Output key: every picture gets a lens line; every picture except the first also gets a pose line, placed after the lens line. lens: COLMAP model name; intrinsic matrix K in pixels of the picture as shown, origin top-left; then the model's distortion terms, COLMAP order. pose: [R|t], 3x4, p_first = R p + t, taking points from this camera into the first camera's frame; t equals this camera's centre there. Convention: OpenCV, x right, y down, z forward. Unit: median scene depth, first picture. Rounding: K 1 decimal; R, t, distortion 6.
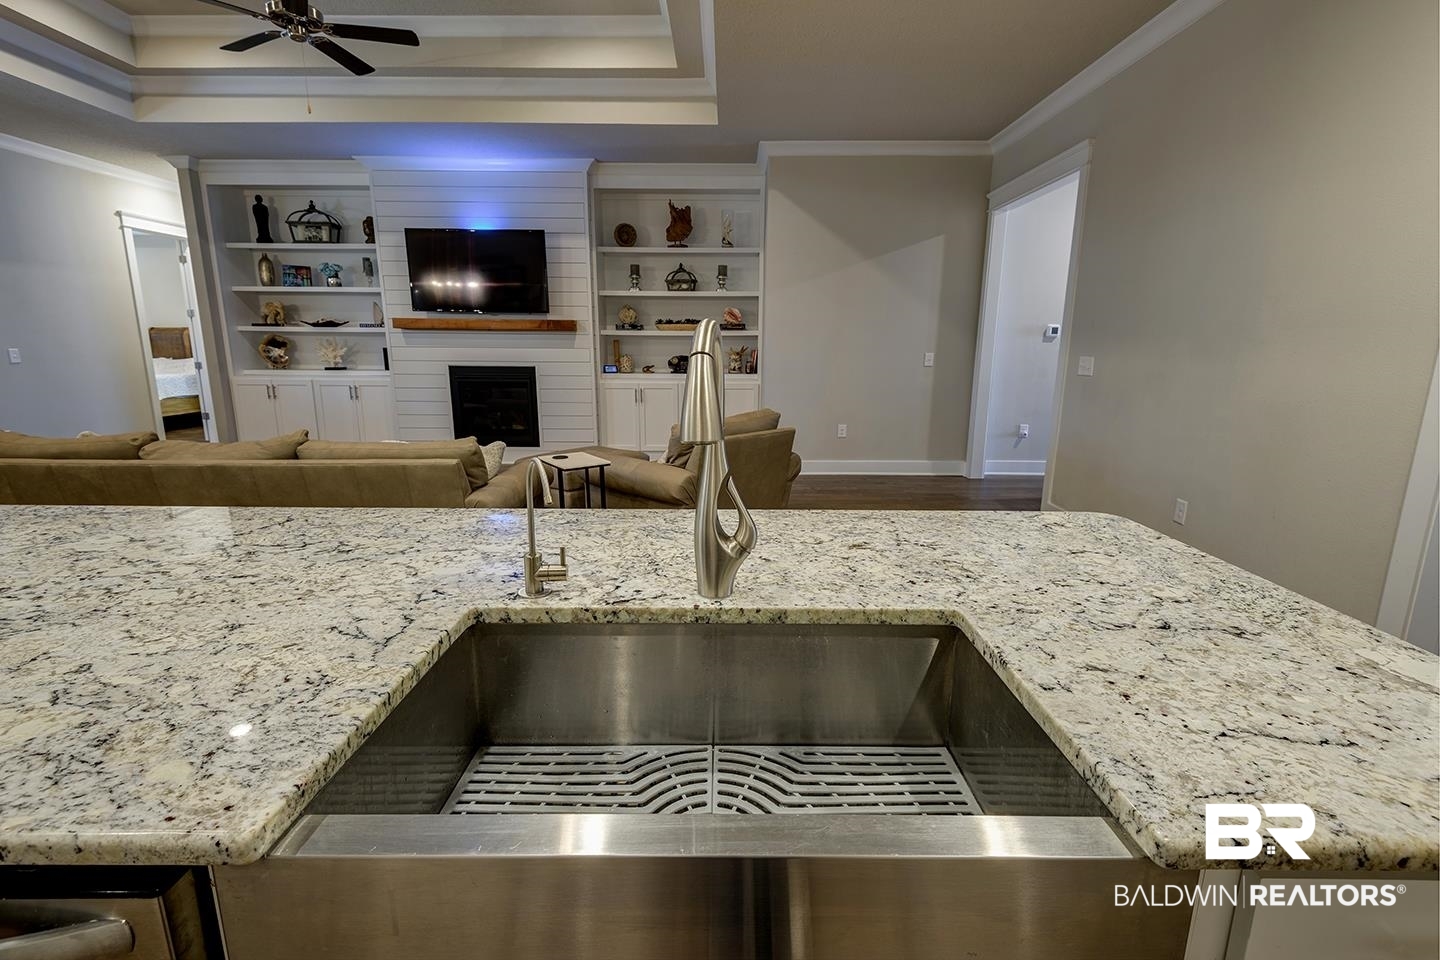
lens RADIAL K [[649.1, 0, 722.1], [0, 649.1, 471.7], [0, 0, 1]] dist [0.019431, -0.011149]
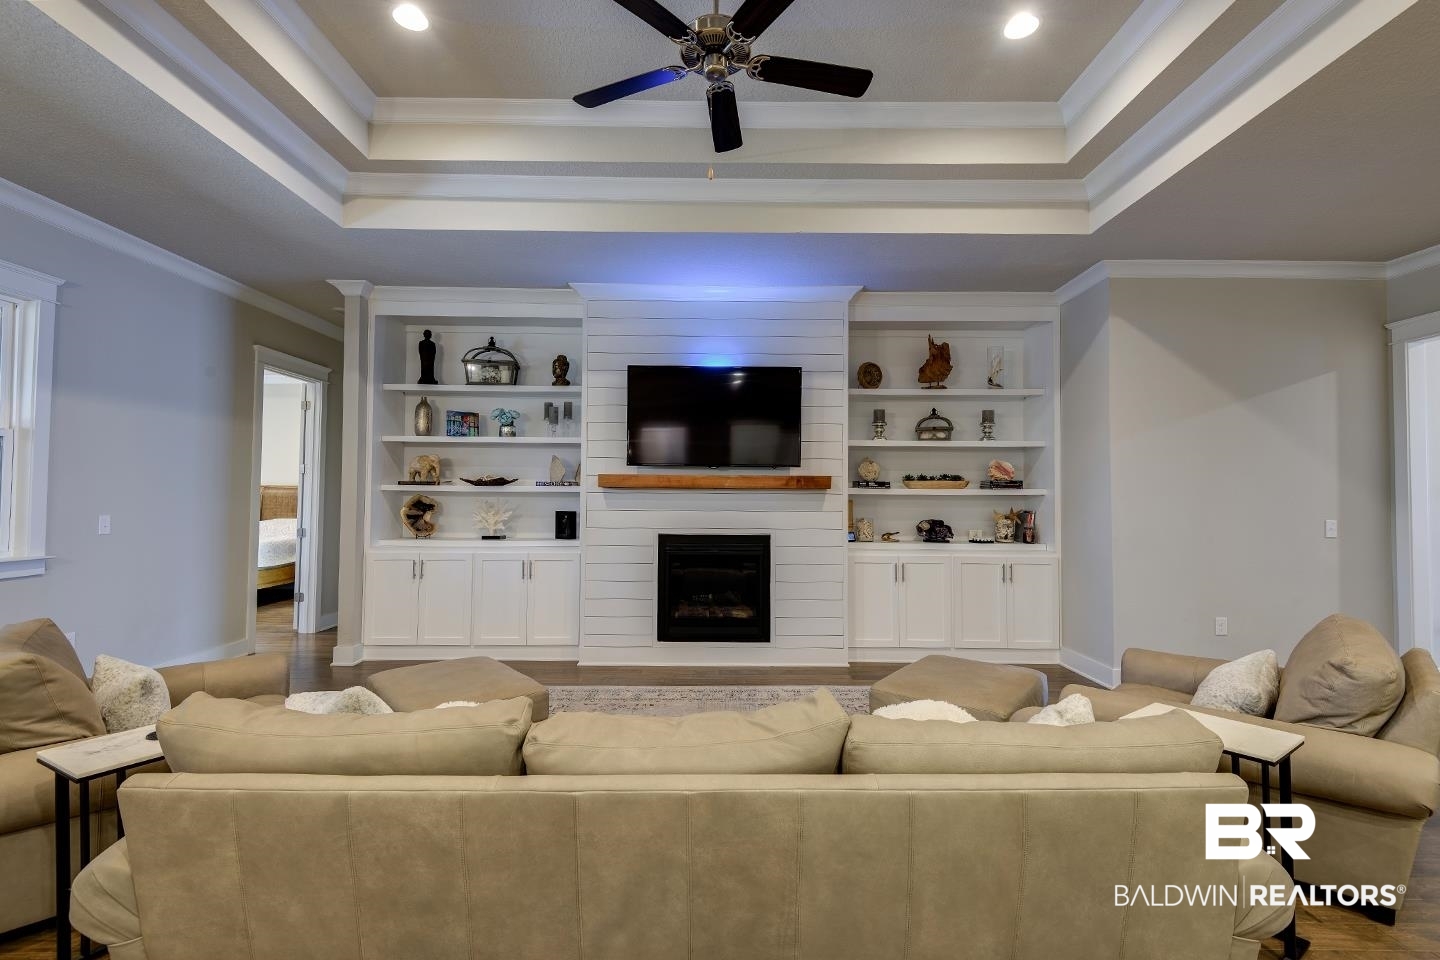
lens RADIAL K [[649.1, 0, 718.8], [0, 649.1, 477.2], [0, 0, 1]] dist [0.019431, -0.011149]
pose [[0.999840, 0.000122, 0.017869, -0.359024], [0.003901, 0.974367, -0.224931, -0.055215], [-0.017439, 0.224964, 0.974211, 0.235328]]
